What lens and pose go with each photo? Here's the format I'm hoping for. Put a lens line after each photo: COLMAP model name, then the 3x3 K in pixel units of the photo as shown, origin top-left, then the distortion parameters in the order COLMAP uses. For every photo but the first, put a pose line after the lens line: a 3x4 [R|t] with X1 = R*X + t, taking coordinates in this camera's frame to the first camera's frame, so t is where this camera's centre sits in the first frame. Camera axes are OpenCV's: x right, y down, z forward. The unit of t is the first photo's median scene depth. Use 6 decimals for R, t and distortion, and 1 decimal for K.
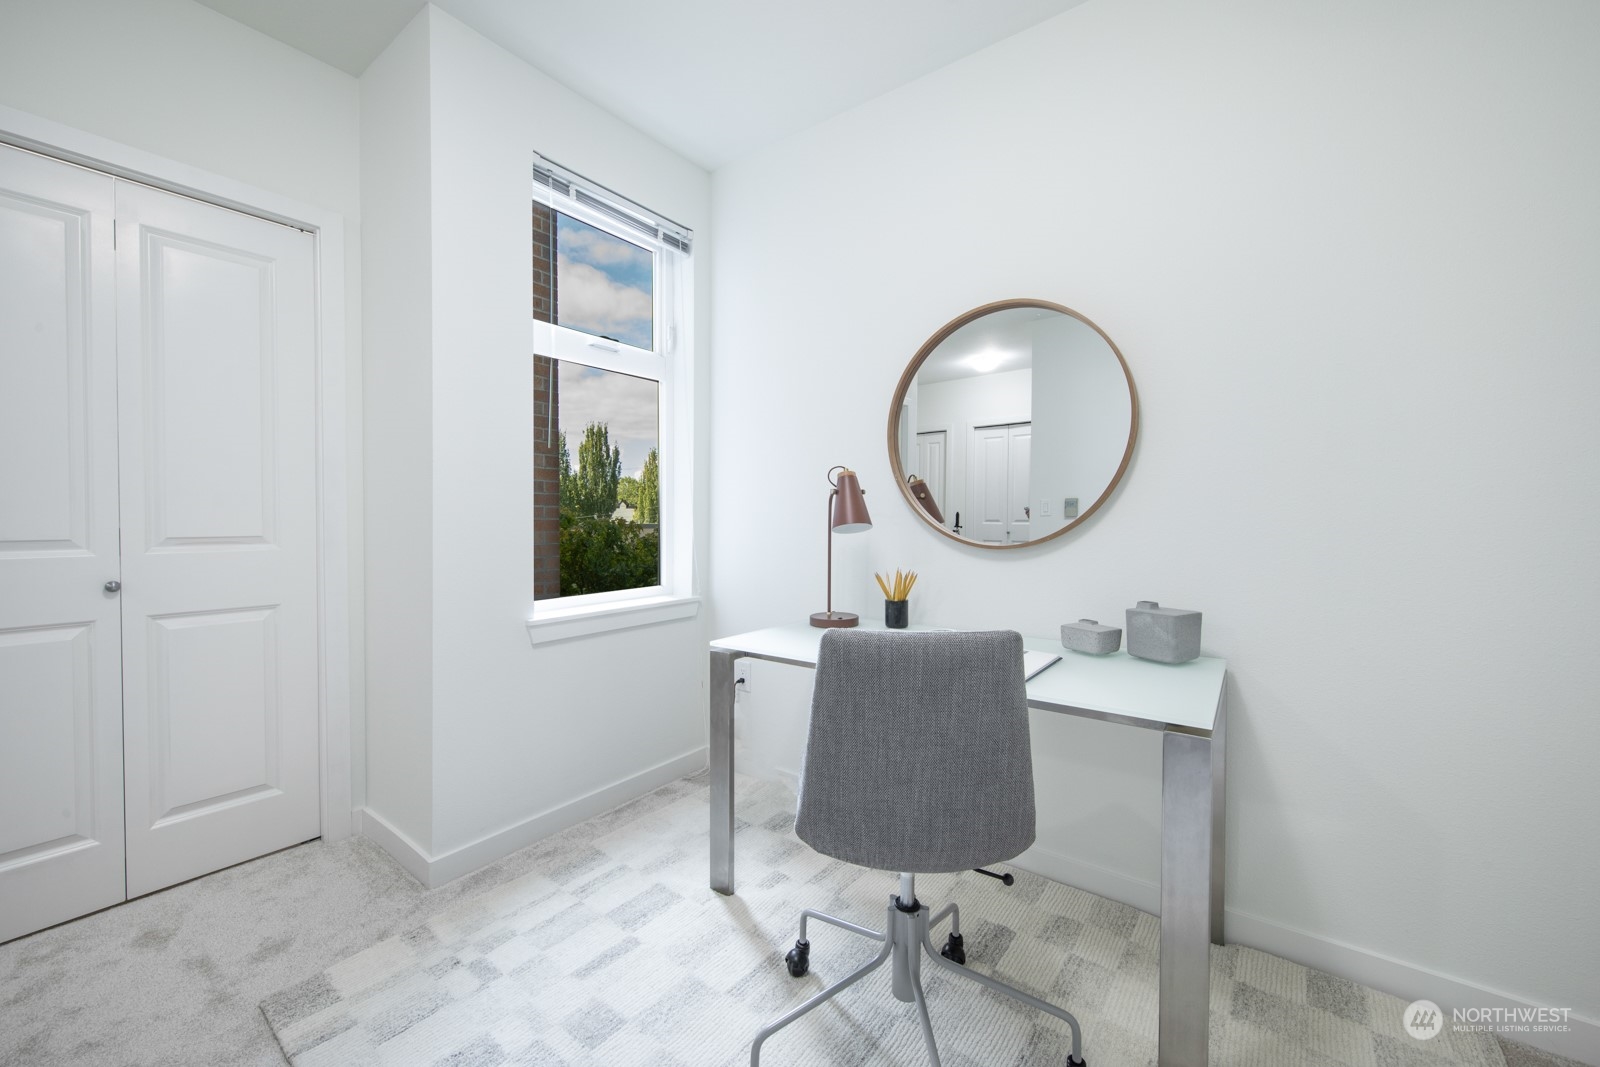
lens RADIAL K [[676.0, 0, 800.0], [0, 676.0, 533.5], [0, 0, 1]] dist [0.001748, -0.000767]
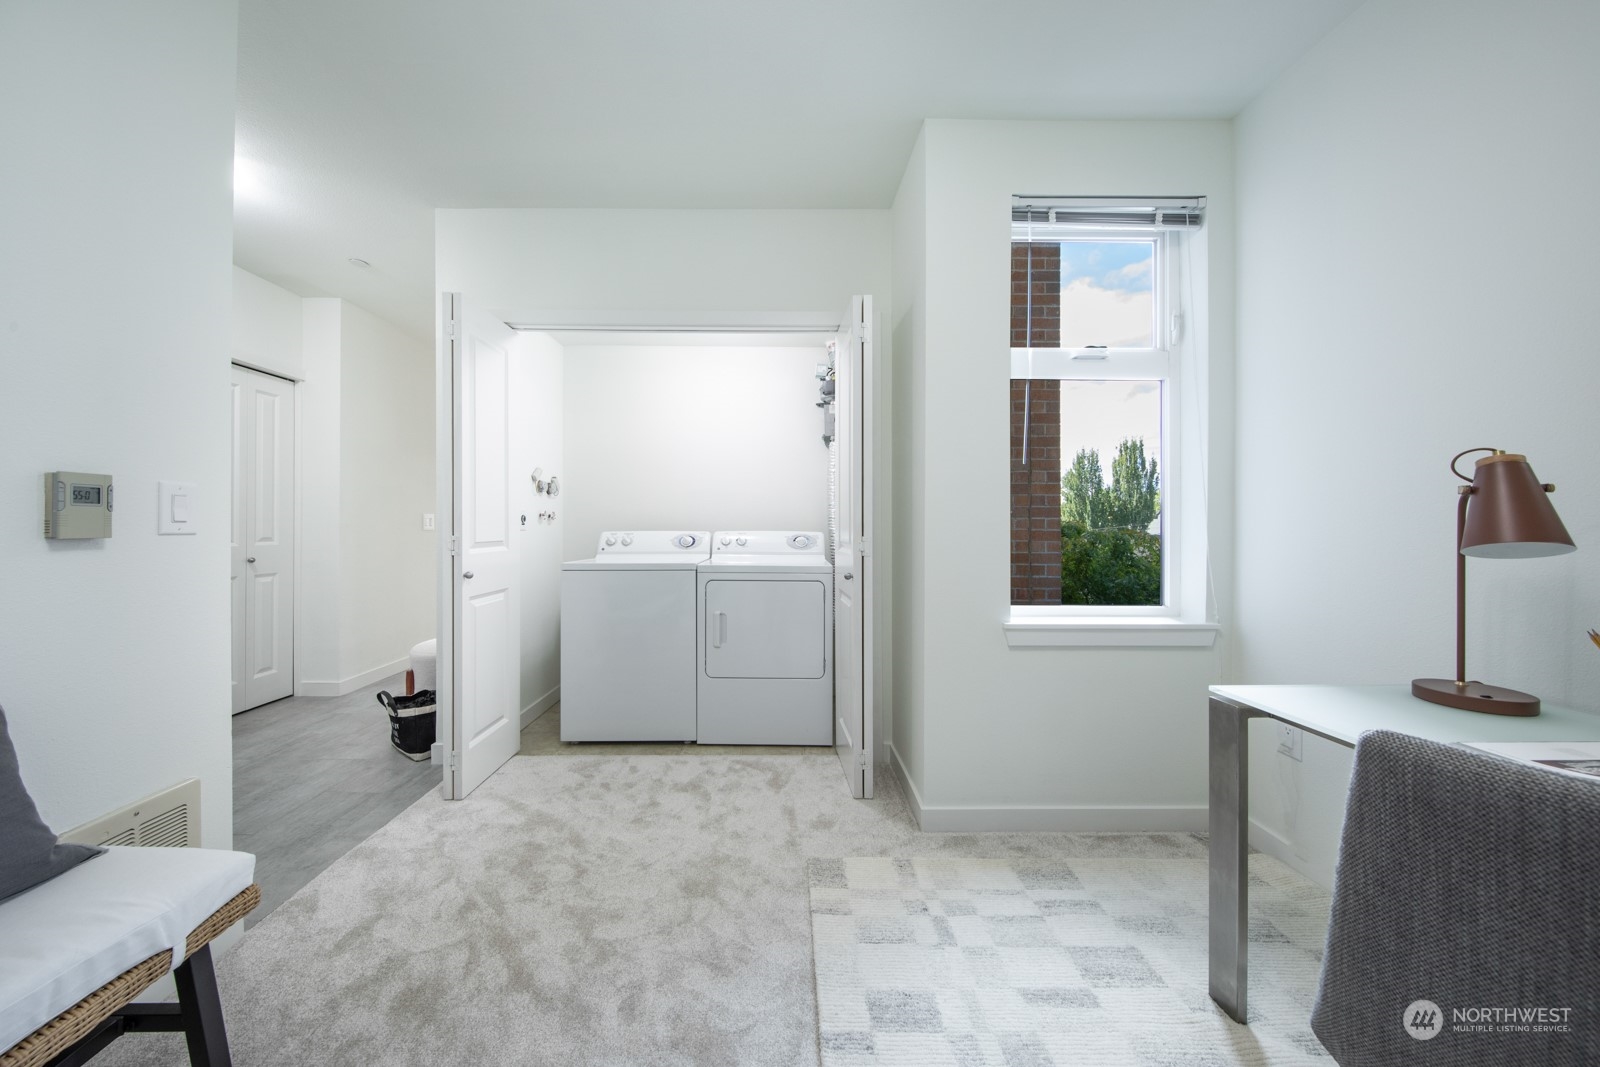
lens RADIAL K [[513.5, 0, 799.4], [0, 513.5, 522.1], [0, 0, 1]] dist [0.001366, -0.003597]
pose [[0.587889, -0.004131, -0.808931, 0.070479], [-0.022352, 0.999522, -0.021348, -0.008564], [0.808633, 0.030632, 0.587516, 0.233713]]
